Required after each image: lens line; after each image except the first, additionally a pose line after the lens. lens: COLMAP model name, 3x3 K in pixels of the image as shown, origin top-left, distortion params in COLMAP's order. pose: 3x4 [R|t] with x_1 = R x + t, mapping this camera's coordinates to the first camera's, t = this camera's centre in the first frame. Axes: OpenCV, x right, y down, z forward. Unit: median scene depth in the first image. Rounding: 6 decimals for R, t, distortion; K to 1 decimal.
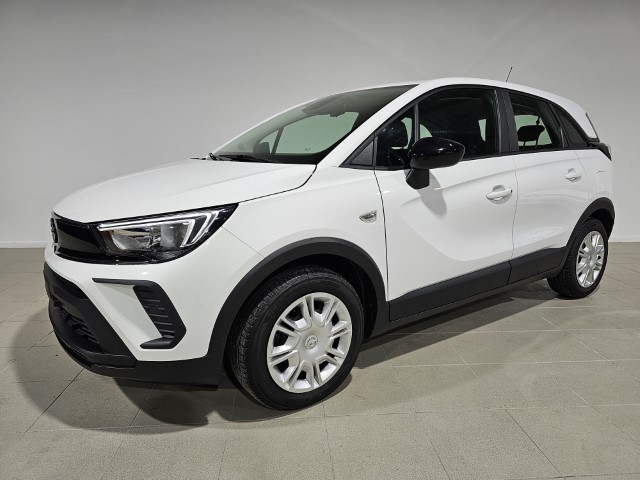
lens RADIAL K [[423.6, 0, 307.4], [0, 423.6, 232.9], [0, 0, 1]] dist [0.004141, -0.000478]
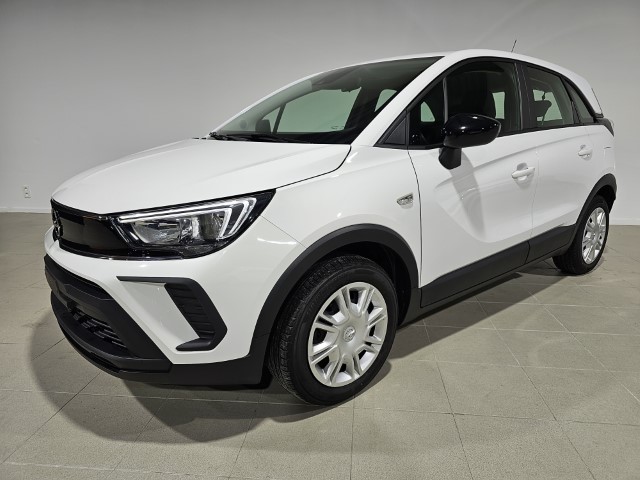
lens RADIAL K [[424.9, 0, 308.7], [0, 424.9, 242.6], [0, 0, 1]] dist [-0.000723, -0.001730]
pose [[0.996687, -0.028697, 0.076106, -0.139355], [0.023185, 0.997110, 0.072346, -0.016254], [-0.077962, -0.070342, 0.994472, 0.068953]]
